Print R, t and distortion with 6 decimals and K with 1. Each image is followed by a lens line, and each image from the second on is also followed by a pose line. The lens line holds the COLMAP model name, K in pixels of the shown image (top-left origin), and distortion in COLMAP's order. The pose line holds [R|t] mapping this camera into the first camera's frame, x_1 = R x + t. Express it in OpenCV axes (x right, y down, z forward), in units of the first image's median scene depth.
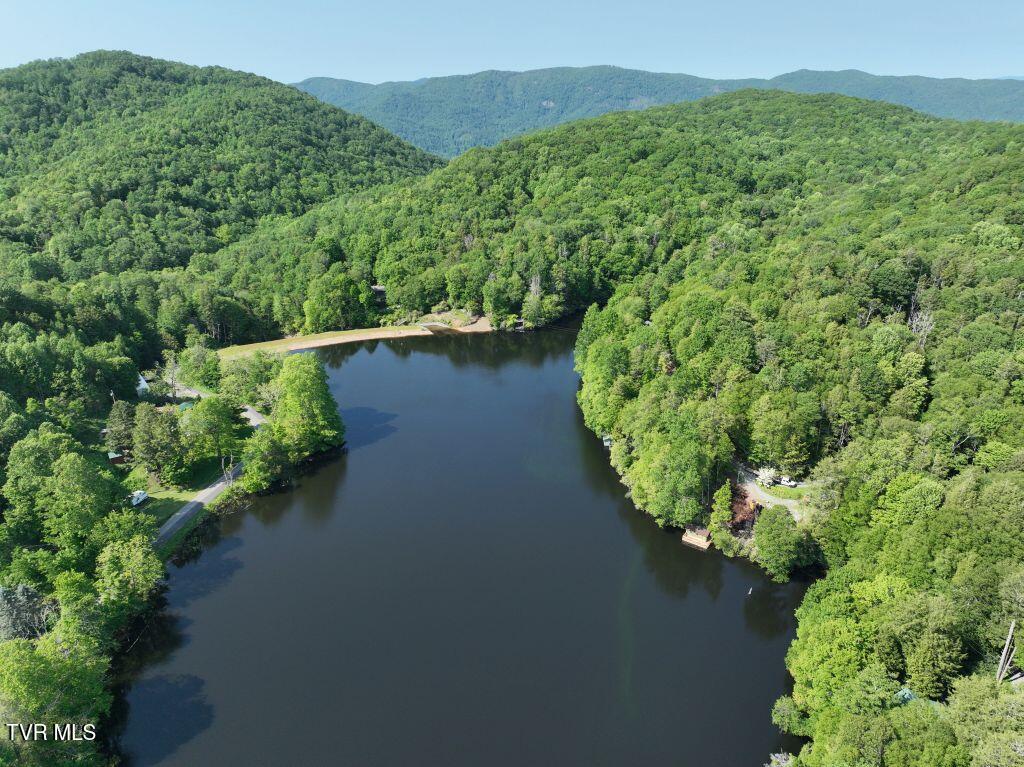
lens RADIAL K [[724.1, 0, 513.7], [0, 724.1, 382.3], [0, 0, 1]] dist [-0.005800, 0.016406]
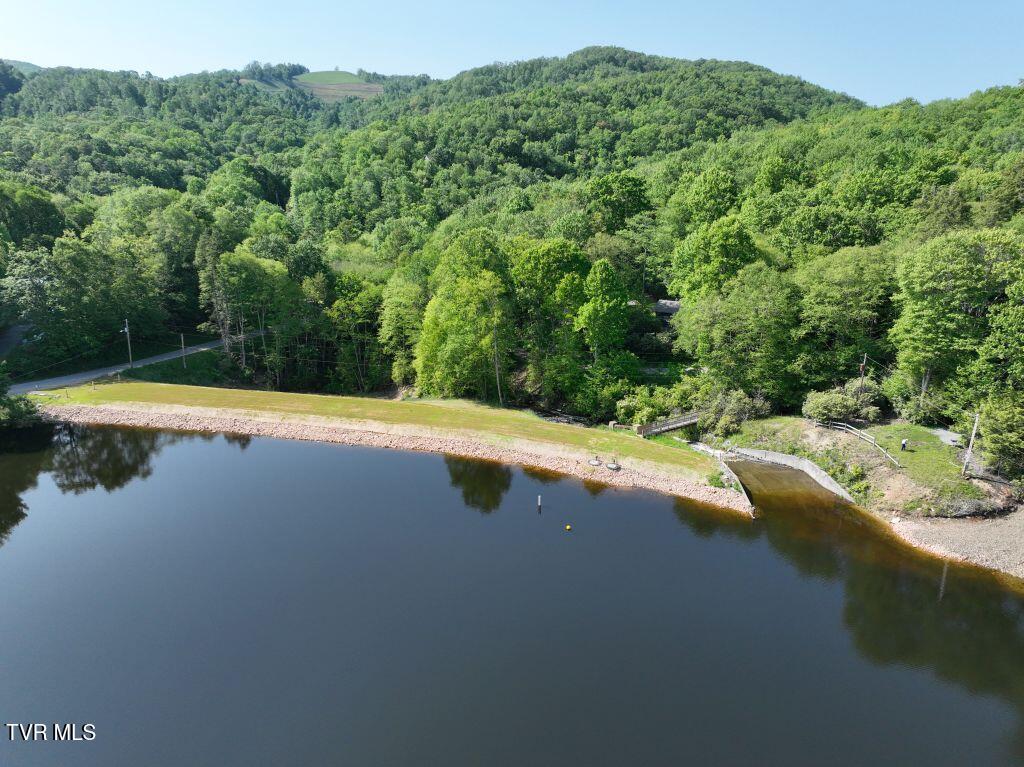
lens RADIAL K [[724.1, 0, 512.9], [0, 724.1, 384.6], [0, 0, 1]] dist [-0.005800, 0.016406]
pose [[0.772573, 0.200323, -0.602497, -0.042596], [-0.244169, 0.969688, 0.009315, -0.084101], [0.586100, 0.139914, 0.798067, 0.742902]]
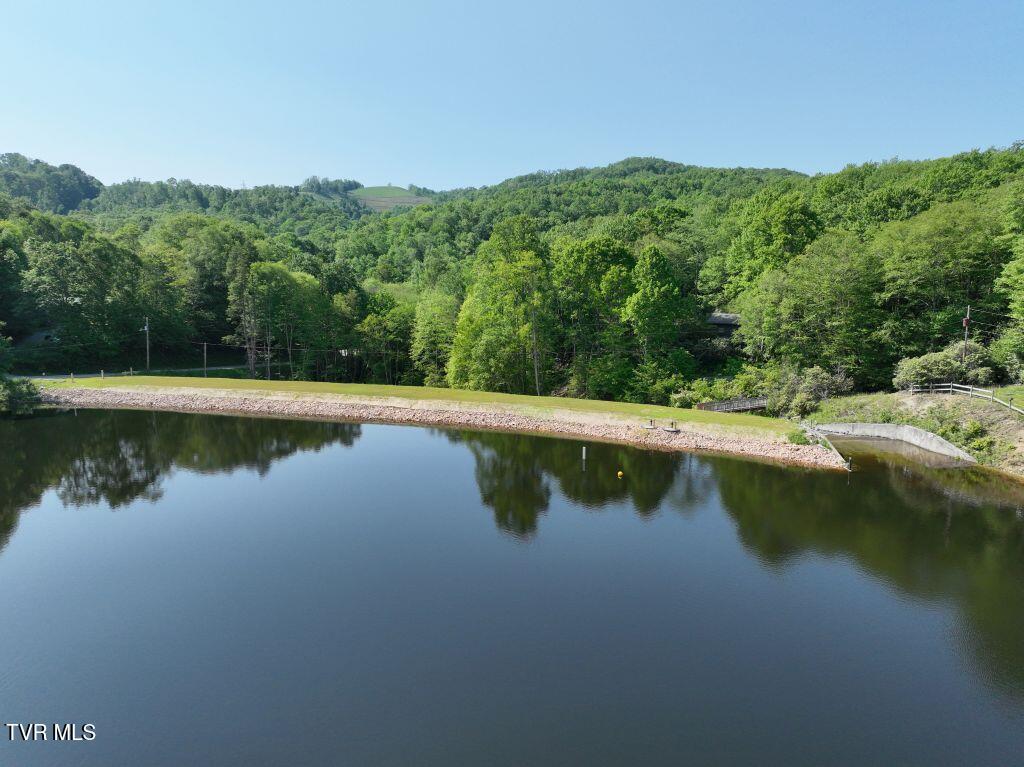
lens RADIAL K [[724.1, 0, 511.4], [0, 724.1, 382.3], [0, 0, 1]] dist [-0.005800, 0.016406]
pose [[0.733445, 0.110110, -0.670772, -0.053685], [-0.261398, 0.956600, -0.128791, -0.040907], [0.627479, 0.269800, 0.730396, 0.776003]]
